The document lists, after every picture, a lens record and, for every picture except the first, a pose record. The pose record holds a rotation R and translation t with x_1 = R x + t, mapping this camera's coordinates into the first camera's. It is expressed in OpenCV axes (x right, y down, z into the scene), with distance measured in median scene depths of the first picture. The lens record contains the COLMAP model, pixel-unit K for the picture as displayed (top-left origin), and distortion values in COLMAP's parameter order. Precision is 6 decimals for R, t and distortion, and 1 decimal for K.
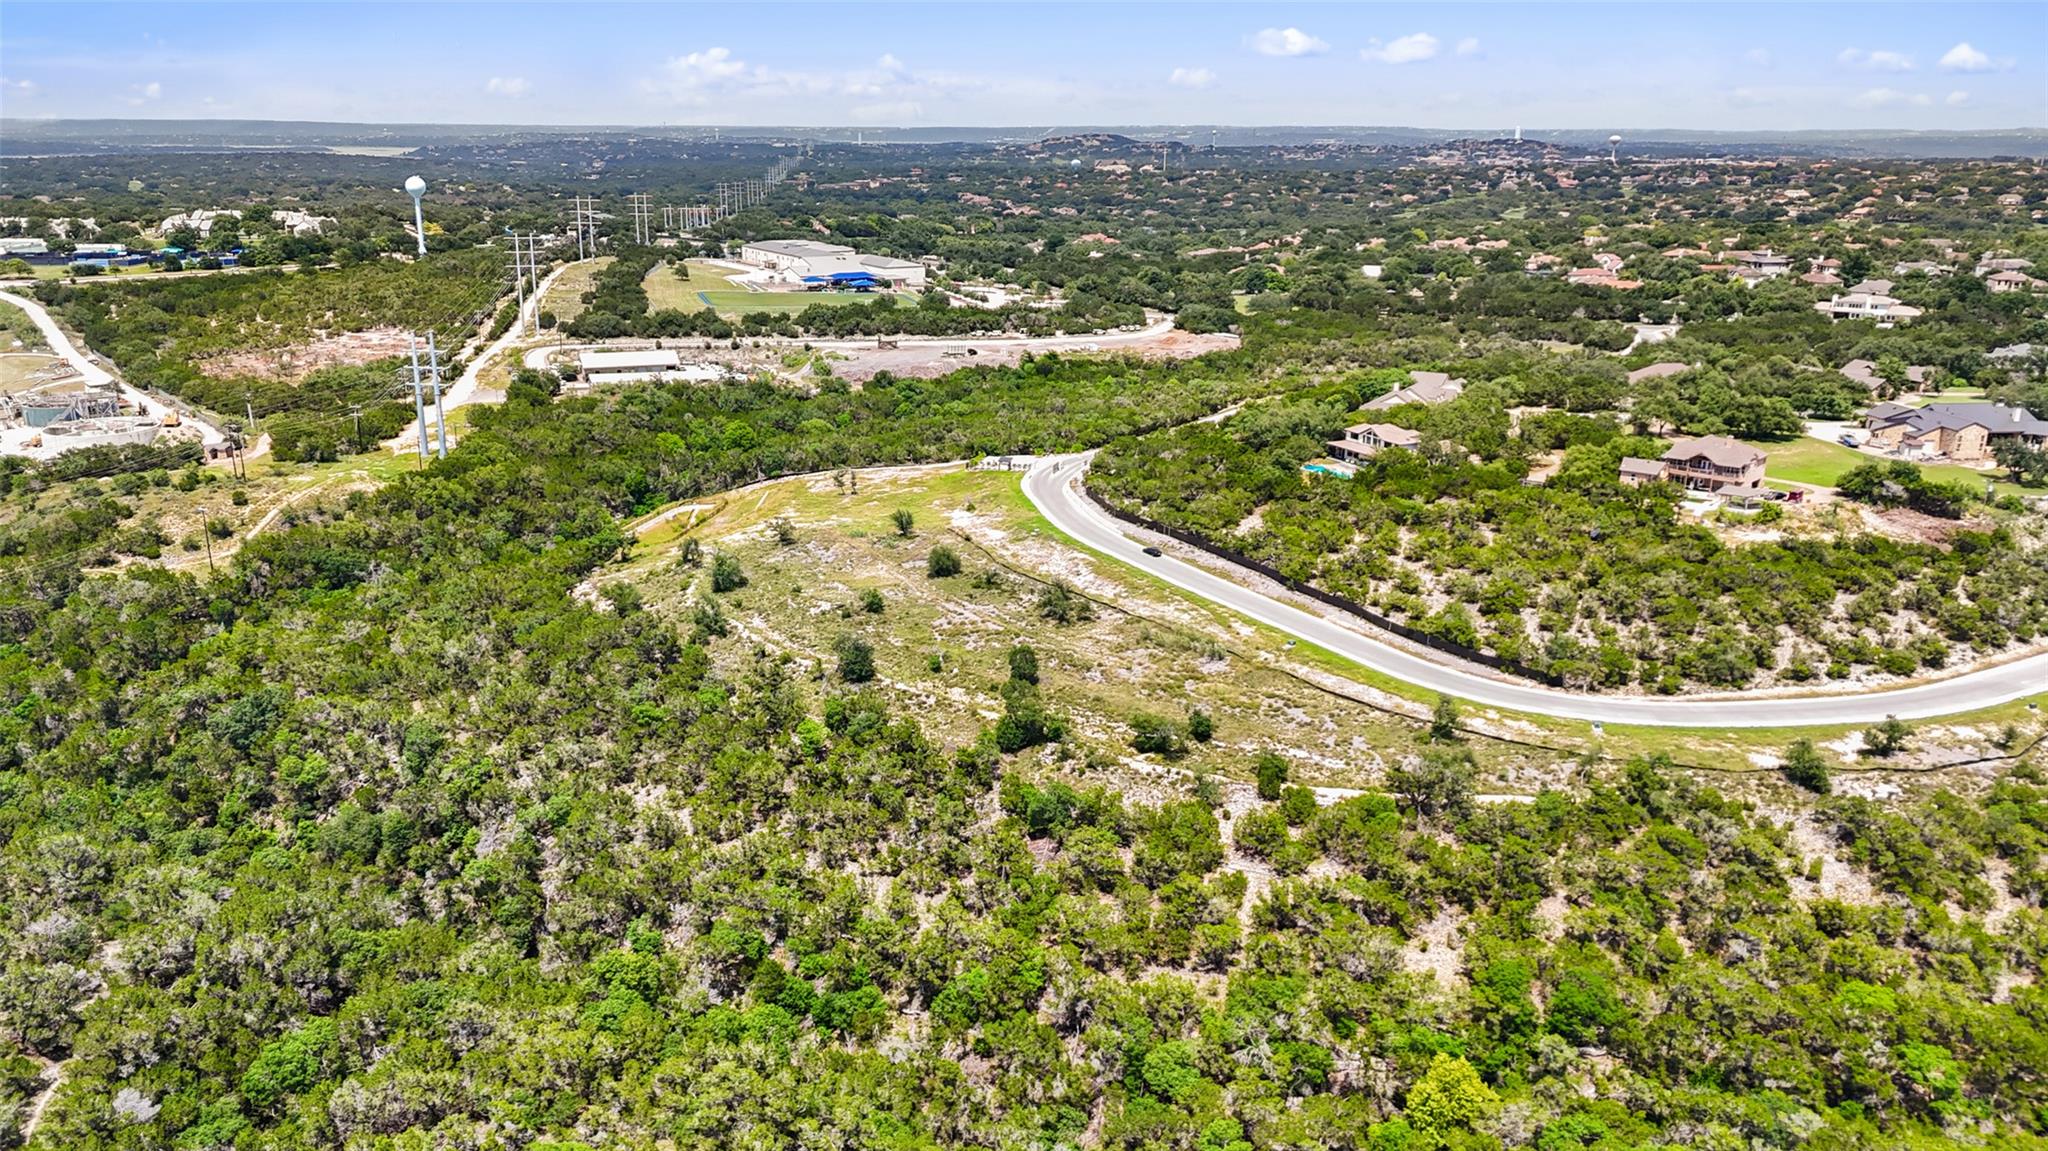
lens RADIAL K [[1482.9, 0, 1015.6], [0, 1482.9, 641.2], [0, 0, 1]] dist [0.060308, -0.022156]
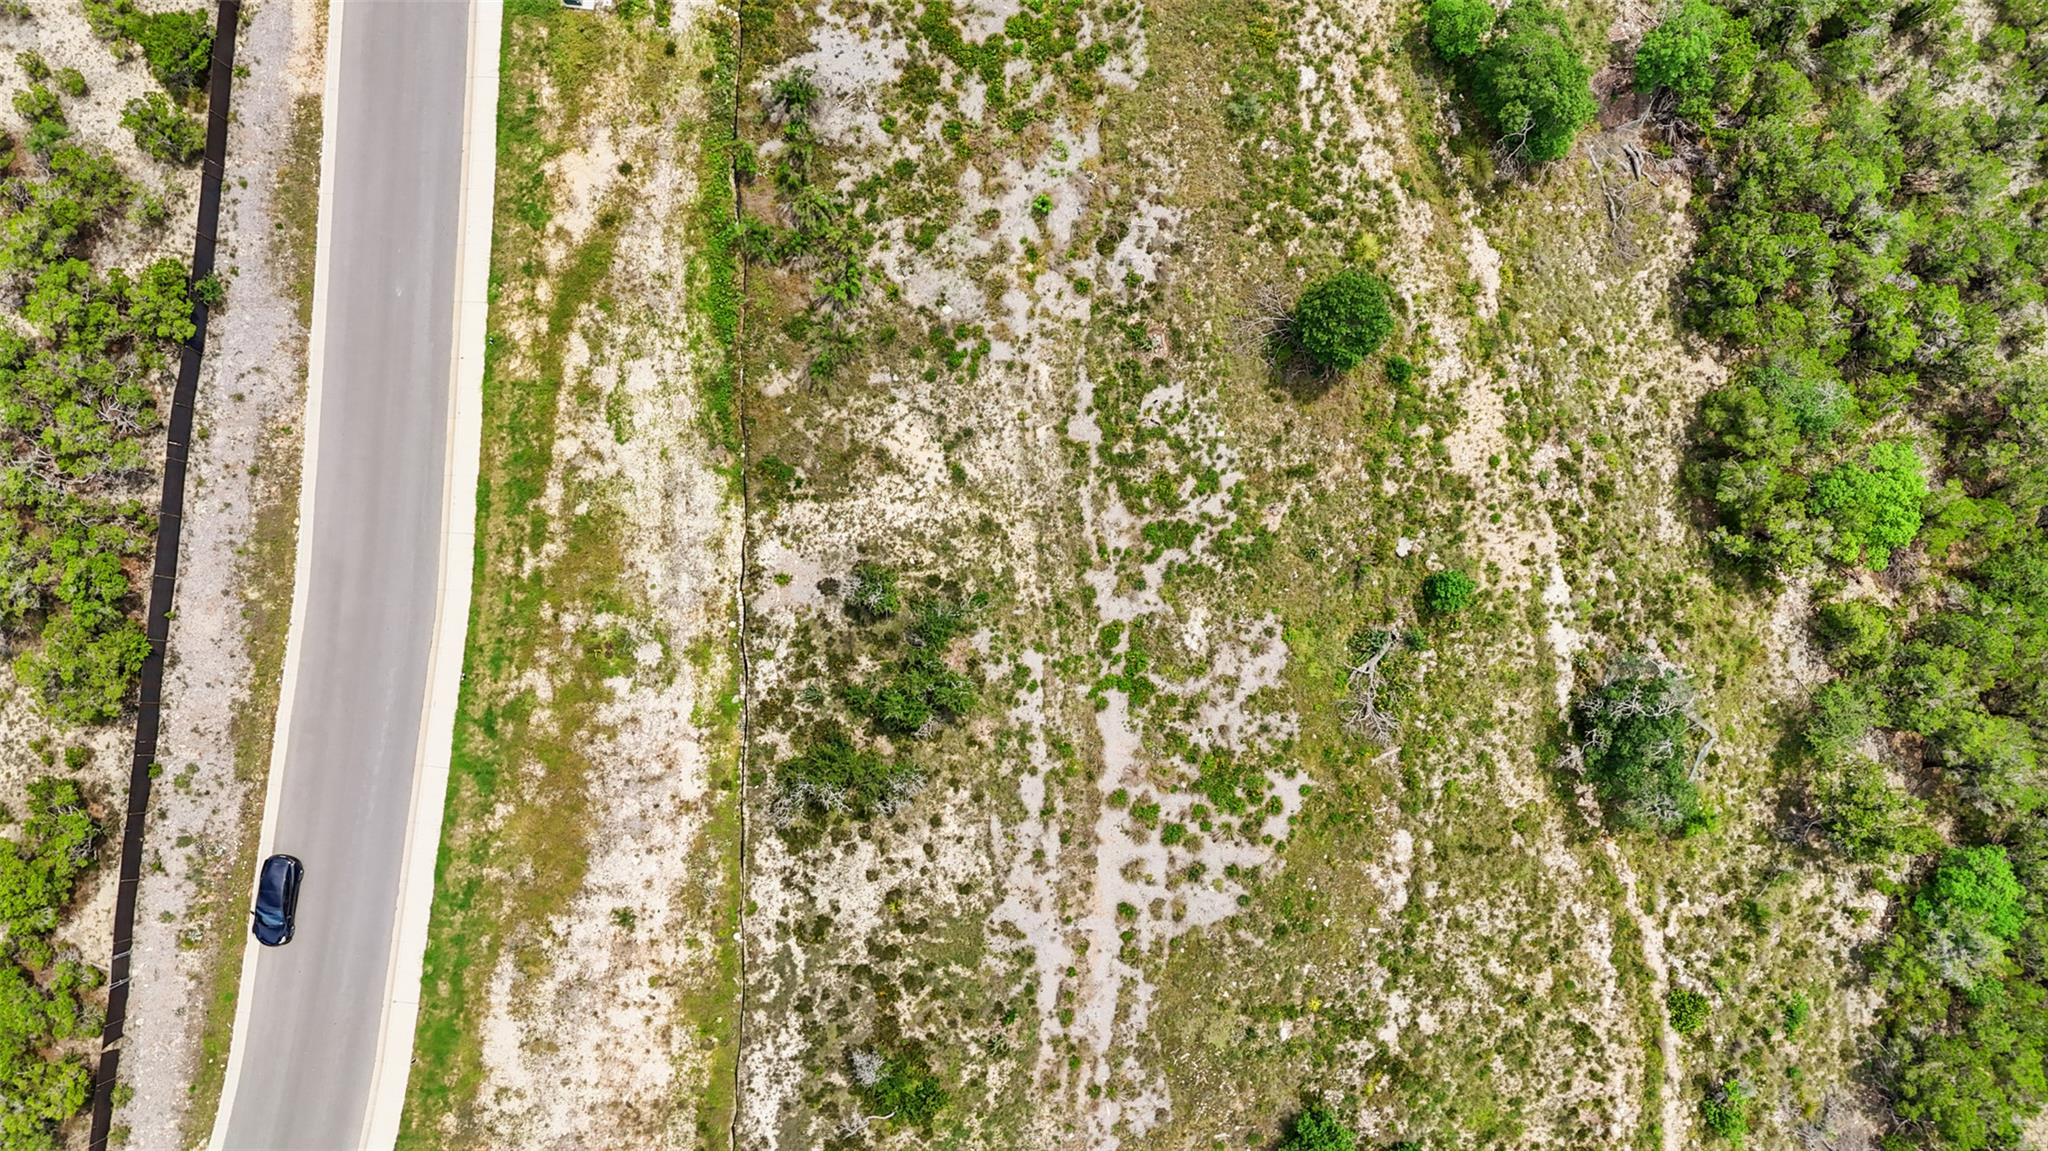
lens RADIAL K [[1503.9, 0, 1021.2], [0, 1503.9, 583.2], [0, 0, 1]] dist [0.084270, -0.086417]
pose [[-0.788428, -0.615050, 0.009712, 0.022744], [0.196285, -0.236590, 0.951576, -0.349728], [-0.582969, 0.752156, 0.307259, 0.972373]]
